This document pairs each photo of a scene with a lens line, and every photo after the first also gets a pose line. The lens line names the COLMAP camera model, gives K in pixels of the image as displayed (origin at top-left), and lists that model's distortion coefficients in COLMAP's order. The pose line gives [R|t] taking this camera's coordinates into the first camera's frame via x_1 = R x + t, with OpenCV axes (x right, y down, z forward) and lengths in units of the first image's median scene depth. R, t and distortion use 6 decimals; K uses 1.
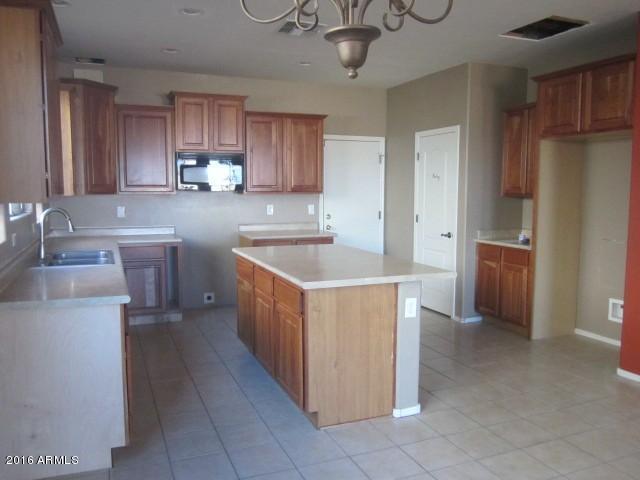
lens RADIAL K [[529.9, 0, 323.2], [0, 529.9, 242.6], [0, 0, 1]] dist [-0.026133, 0.000765]
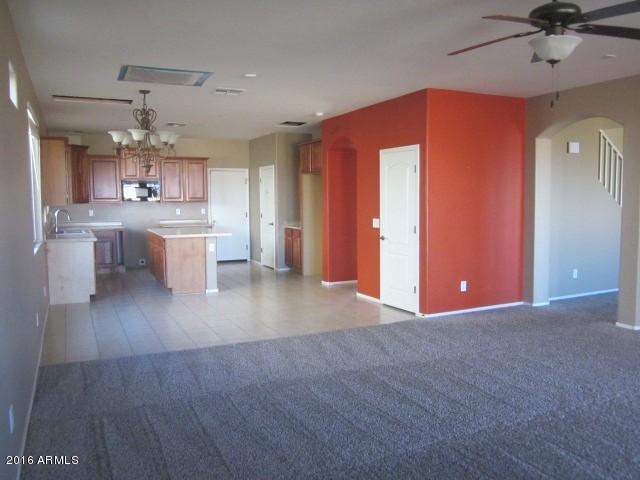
lens RADIAL K [[529.9, 0, 312.4], [0, 529.9, 248.9], [0, 0, 1]] dist [-0.026133, 0.000765]
pose [[0.999249, -0.010855, 0.037206, 0.315343], [0.011064, 0.999924, -0.005413, 0.085950], [-0.037145, 0.005821, 0.999293, -0.860898]]
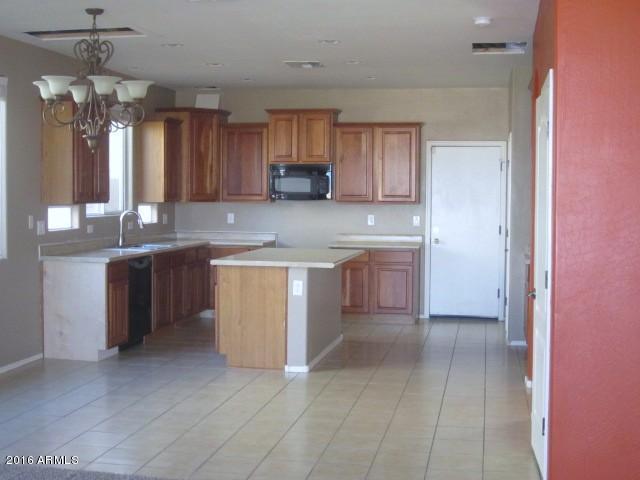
lens RADIAL K [[911.2, 0, 320.3], [0, 911.2, 238.2], [0, 0, 1]] dist [-0.141701, 0.000000]
pose [[0.838503, 0.029374, -0.544104, 0.834903], [-0.062948, 0.997082, -0.043178, 0.055403], [0.541249, 0.070455, 0.837906, -0.503750]]
